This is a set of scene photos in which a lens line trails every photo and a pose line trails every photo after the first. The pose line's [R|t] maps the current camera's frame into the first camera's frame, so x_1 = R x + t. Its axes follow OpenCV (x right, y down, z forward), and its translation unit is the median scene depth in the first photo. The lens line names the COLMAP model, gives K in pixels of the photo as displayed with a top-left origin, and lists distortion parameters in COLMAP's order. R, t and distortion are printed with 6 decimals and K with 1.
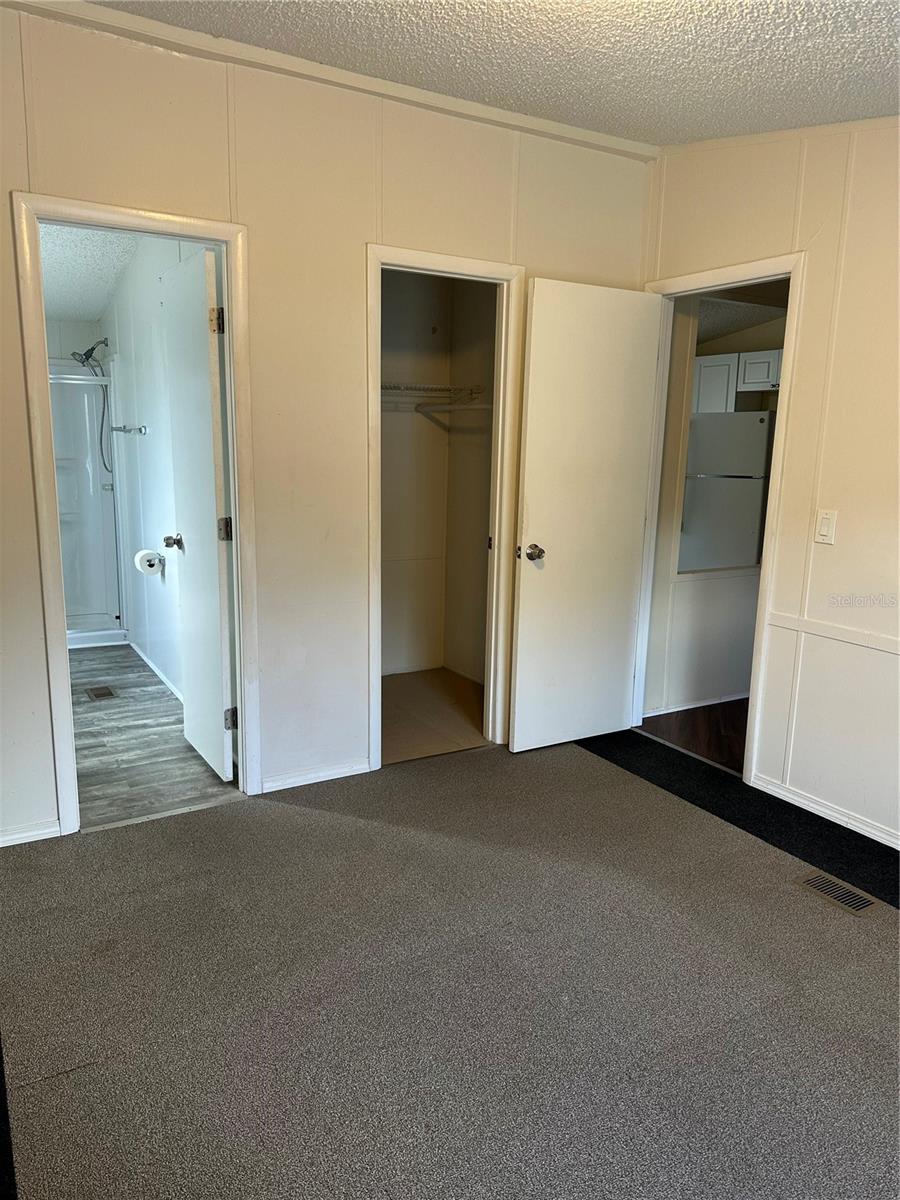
lens RADIAL K [[860.4, 0, 450.0], [0, 860.4, 600.0], [0, 0, 1]] dist [0.035868, -0.061031]
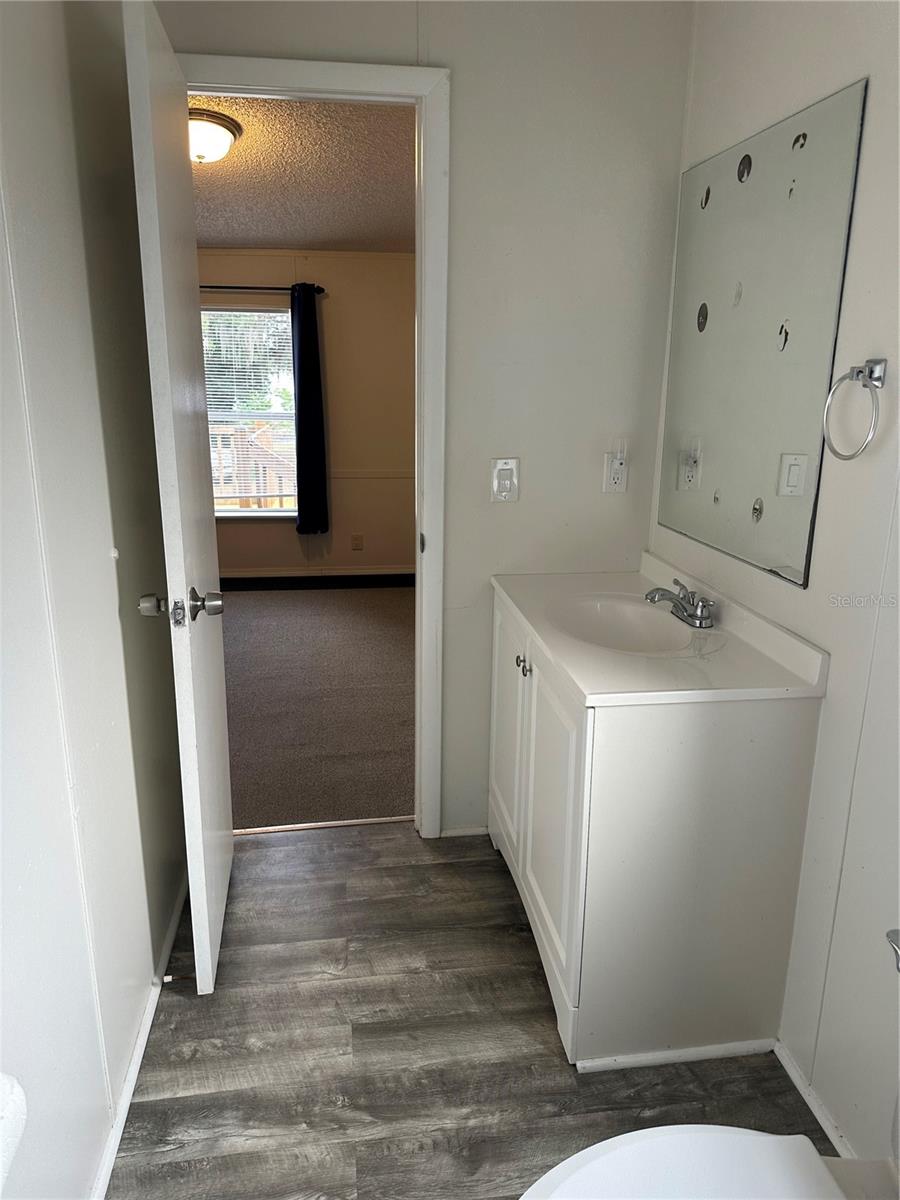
lens RADIAL K [[860.4, 0, 450.0], [0, 860.4, 600.0], [0, 0, 1]] dist [0.035868, -0.061031]
pose [[-0.923526, -0.128429, 0.361394, -0.488571], [0.044512, 0.900012, 0.433587, -0.214626], [-0.380944, 0.416516, -0.825468, 1.052416]]
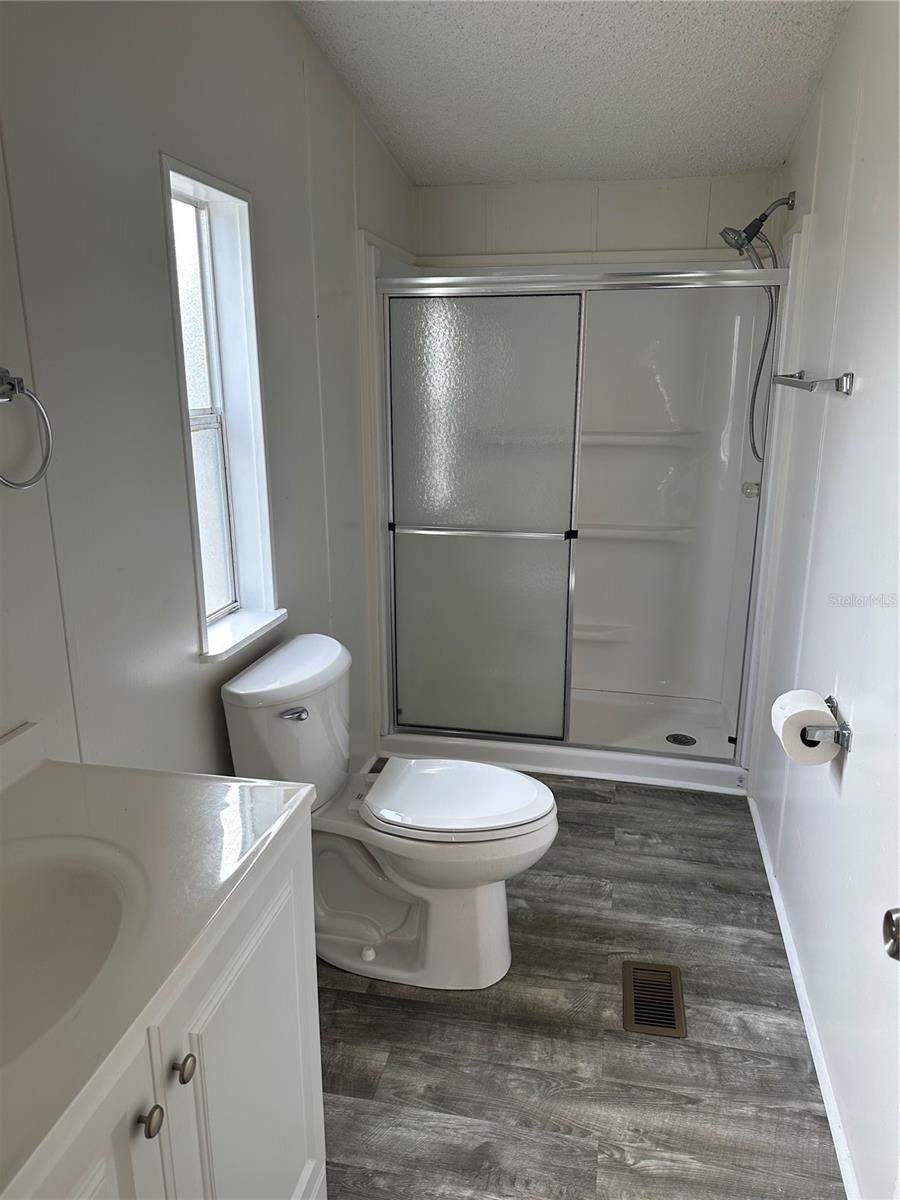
lens RADIAL K [[860.4, 0, 450.0], [0, 860.4, 600.0], [0, 0, 1]] dist [0.035868, -0.061031]
pose [[0.743765, 0.155451, -0.650114, -0.222900], [-0.110051, 0.987788, 0.110289, -0.126141], [0.659319, -0.010483, 0.751790, 0.596620]]
